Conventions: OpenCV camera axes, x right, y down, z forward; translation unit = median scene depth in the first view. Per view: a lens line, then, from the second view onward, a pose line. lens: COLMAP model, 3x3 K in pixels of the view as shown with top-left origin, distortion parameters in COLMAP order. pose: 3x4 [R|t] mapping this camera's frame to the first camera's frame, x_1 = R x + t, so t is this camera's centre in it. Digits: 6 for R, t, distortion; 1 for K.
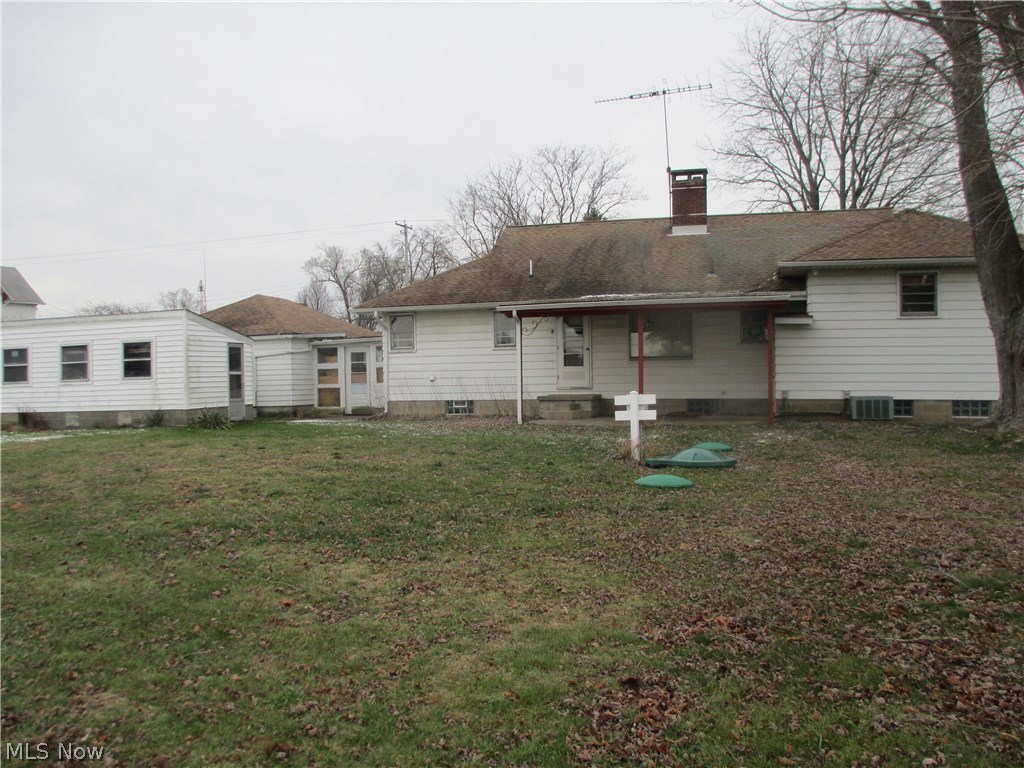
lens RADIAL K [[832.6, 0, 512.0], [0, 832.6, 384.0], [0, 0, 1]] dist [0.075566, 0.004230]
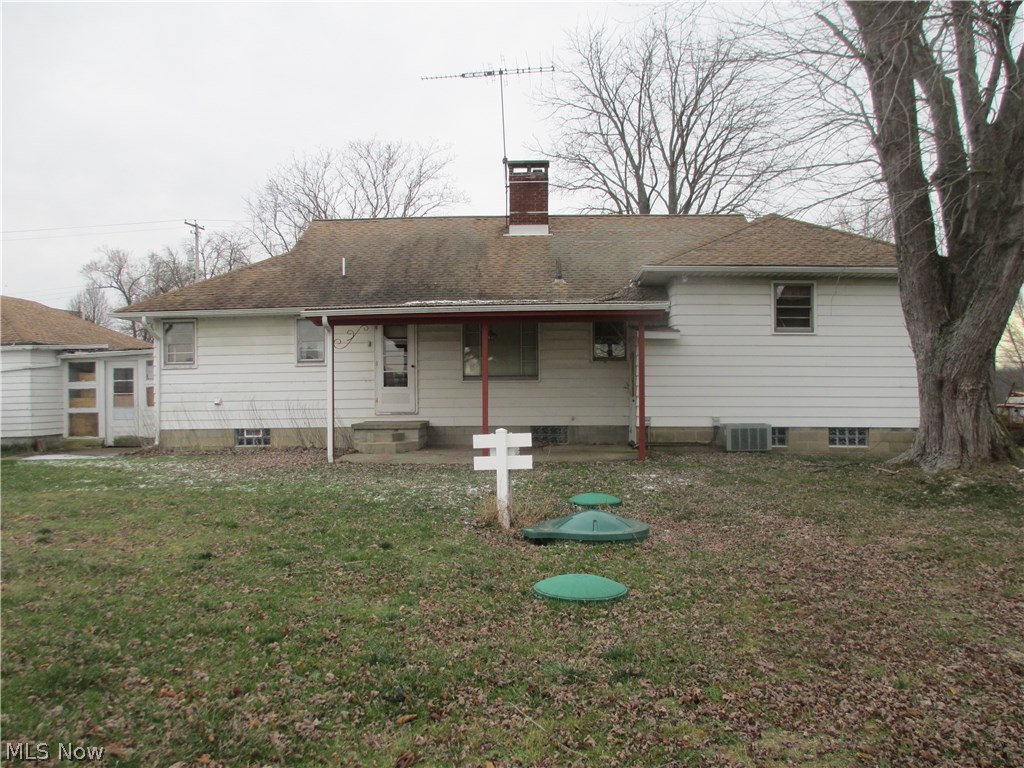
lens RADIAL K [[802.6, 0, 487.7], [0, 802.6, 361.2], [0, 0, 1]] dist [-0.042369, 0.002370]
pose [[0.977117, 0.006867, 0.212593, -0.005879], [0.002523, 0.999034, -0.043867, -0.011445], [-0.212689, 0.043399, 0.976156, 0.203930]]
